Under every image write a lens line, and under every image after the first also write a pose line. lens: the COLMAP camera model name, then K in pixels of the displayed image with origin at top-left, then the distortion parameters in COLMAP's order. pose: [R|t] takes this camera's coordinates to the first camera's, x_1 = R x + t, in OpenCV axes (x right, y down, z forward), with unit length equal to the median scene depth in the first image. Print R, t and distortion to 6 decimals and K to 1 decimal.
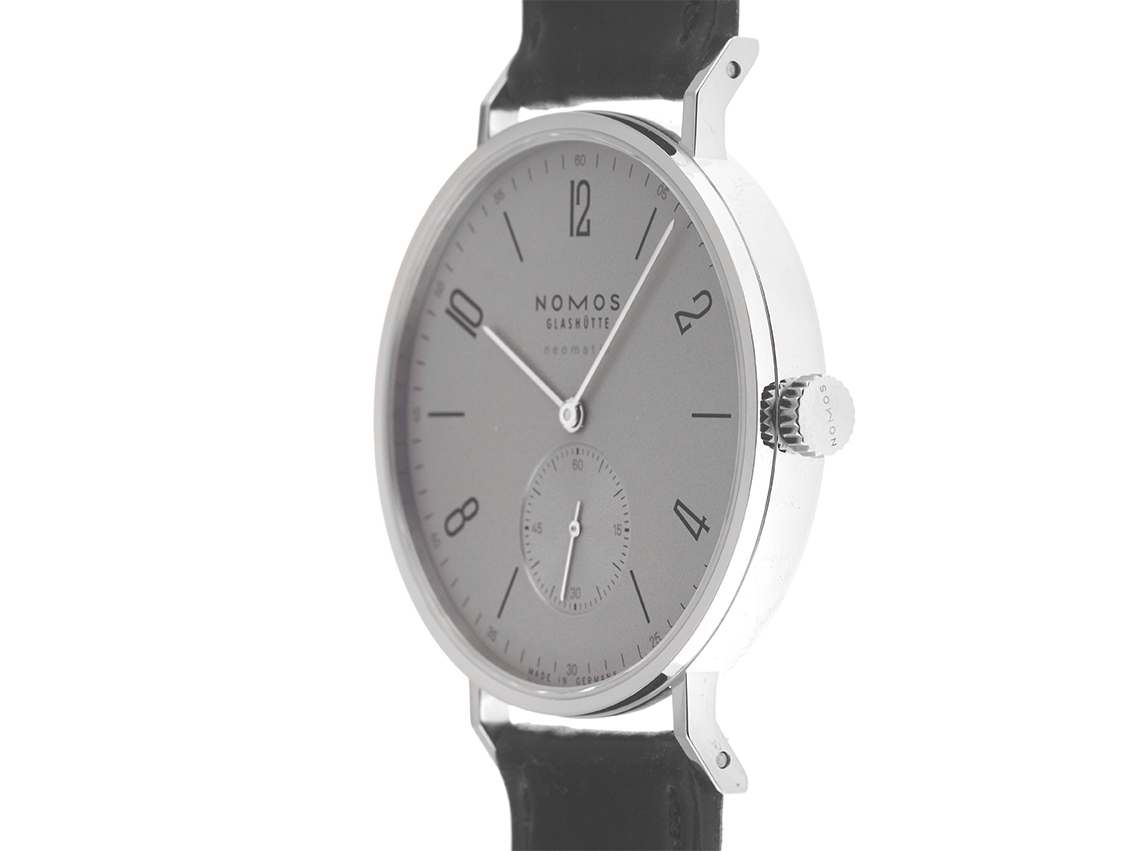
lens RADIAL K [[5151.6, 0, 567.6], [0, 5151.6, 424.8], [0, 0, 1]] dist [-0.080764, 0.000000]
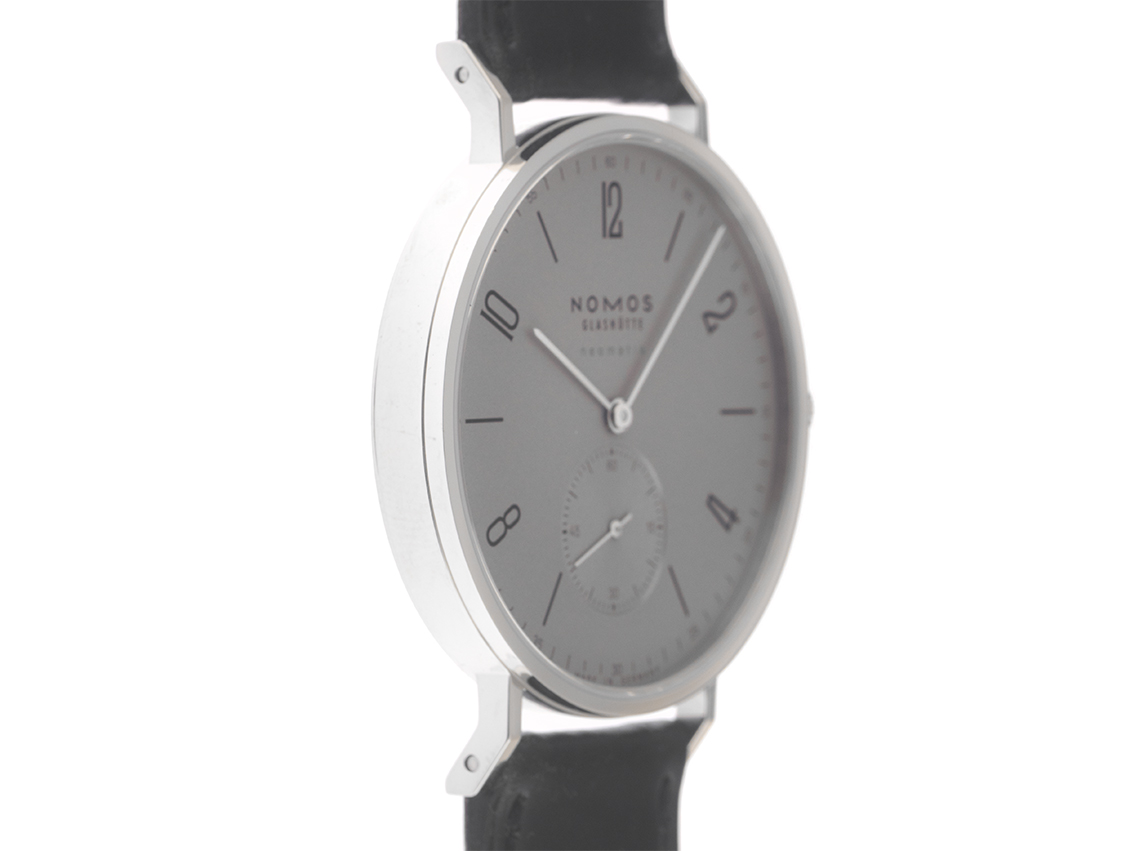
lens RADIAL K [[5151.6, 0, 567.6], [0, 5151.6, 425.6], [0, 0, 1]] dist [-0.080764, 0.000000]
pose [[0.215475, -0.024313, 0.976207, -0.976575], [0.024713, 0.999506, 0.019438, -0.019674], [-0.976197, 0.019937, 0.215969, 0.789210]]
